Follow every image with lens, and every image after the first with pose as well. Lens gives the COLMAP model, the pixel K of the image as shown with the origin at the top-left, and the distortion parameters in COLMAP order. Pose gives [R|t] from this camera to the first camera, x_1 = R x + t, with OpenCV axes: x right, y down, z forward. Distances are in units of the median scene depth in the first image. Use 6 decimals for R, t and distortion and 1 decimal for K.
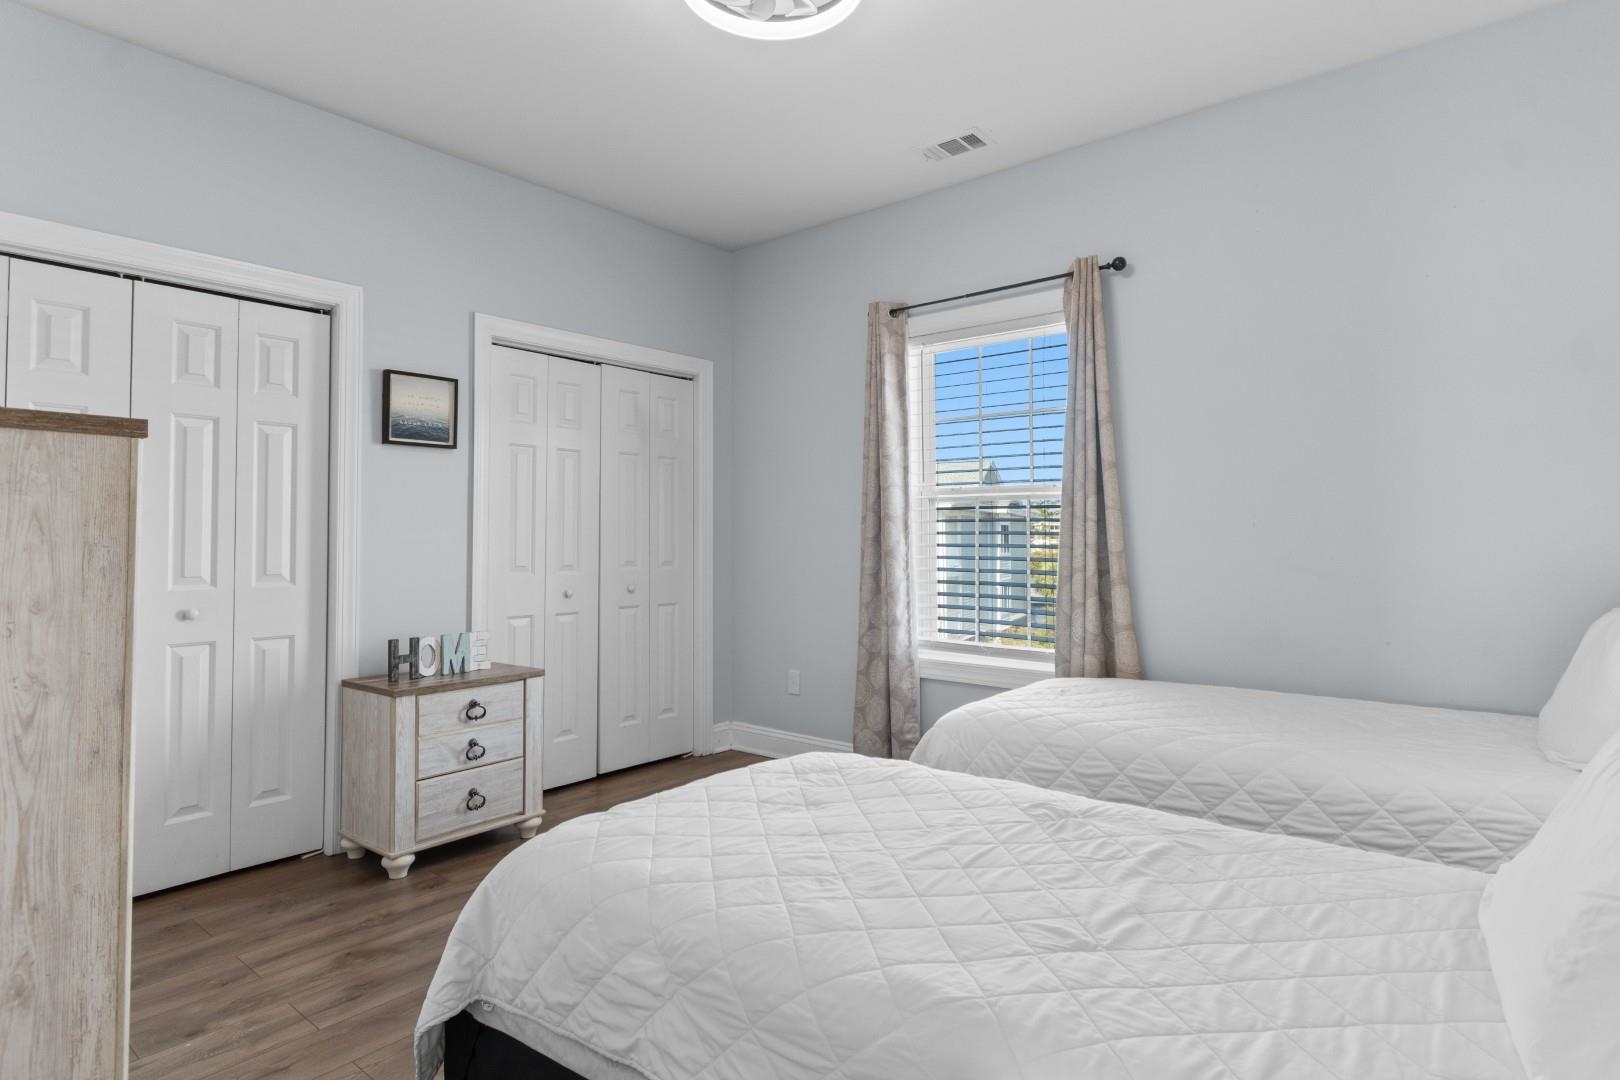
lens RADIAL K [[891.0, 0, 806.1], [0, 891.0, 539.2], [0, 0, 1]] dist [0.000305, 0.000060]
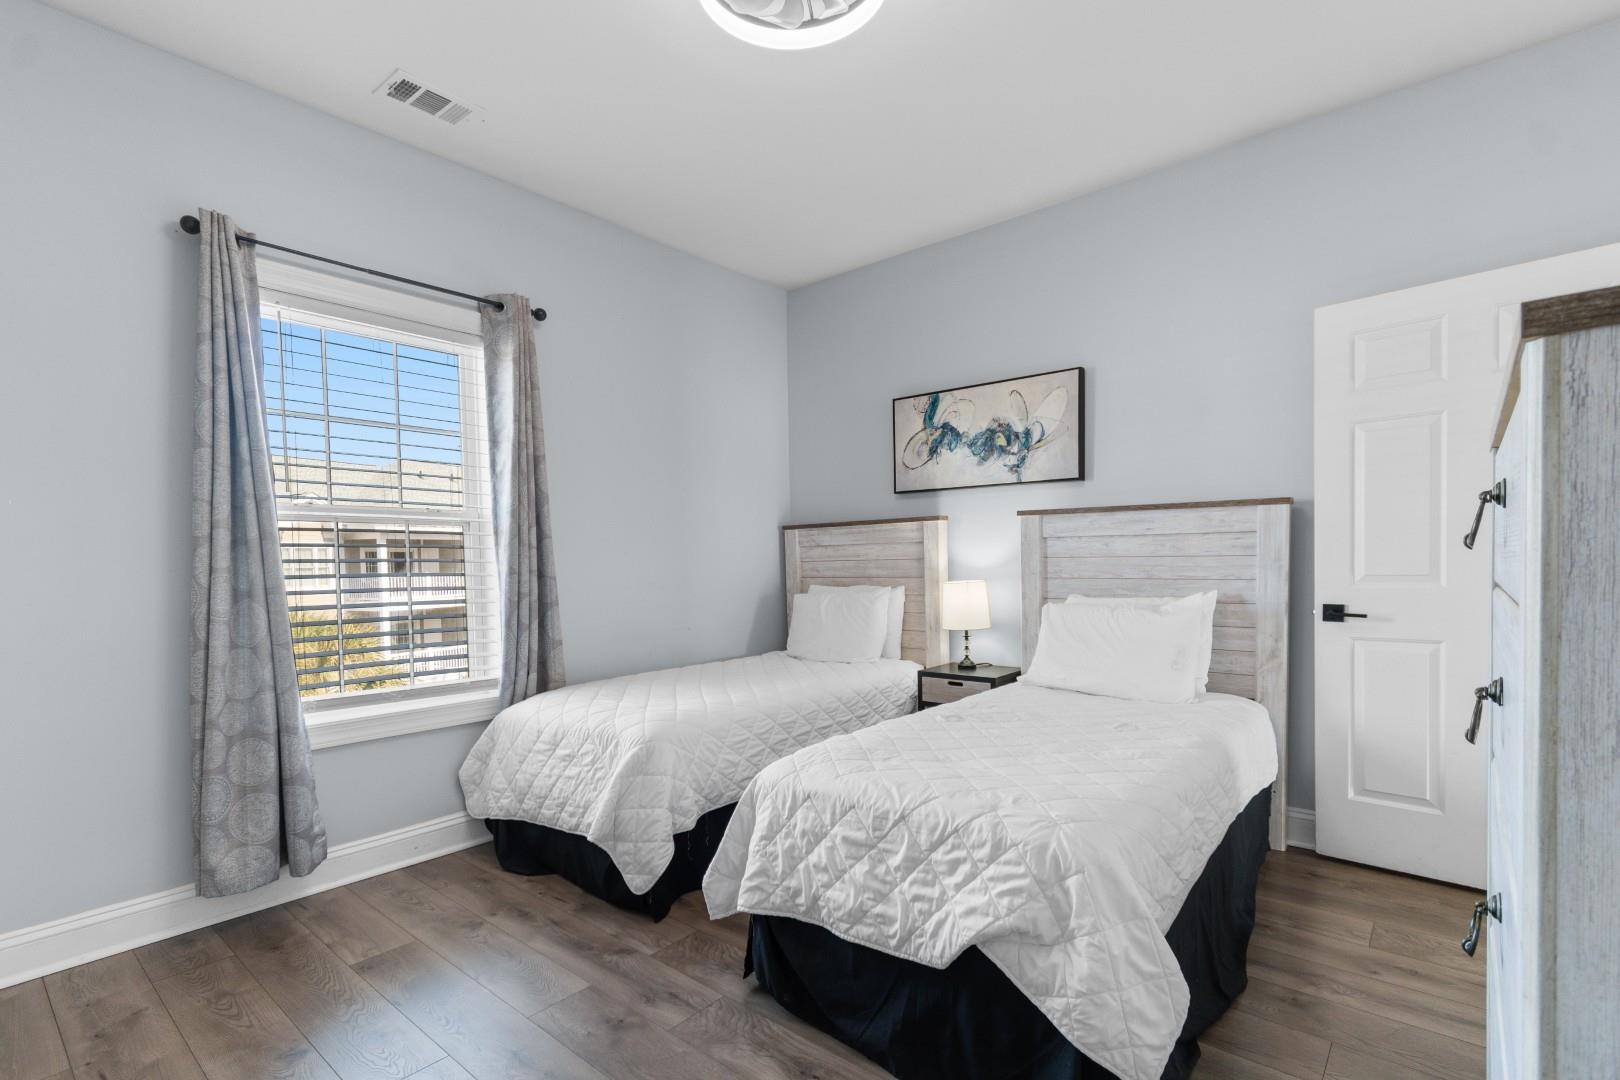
lens RADIAL K [[751.9, 0, 803.5], [0, 751.9, 589.2], [0, 0, 1]] dist [-0.001297, -0.000114]
pose [[0.023570, -0.034876, 0.999114, -0.521351], [0.006376, 0.999376, 0.034735, -0.001888], [-0.999702, 0.005552, 0.023777, 0.595497]]
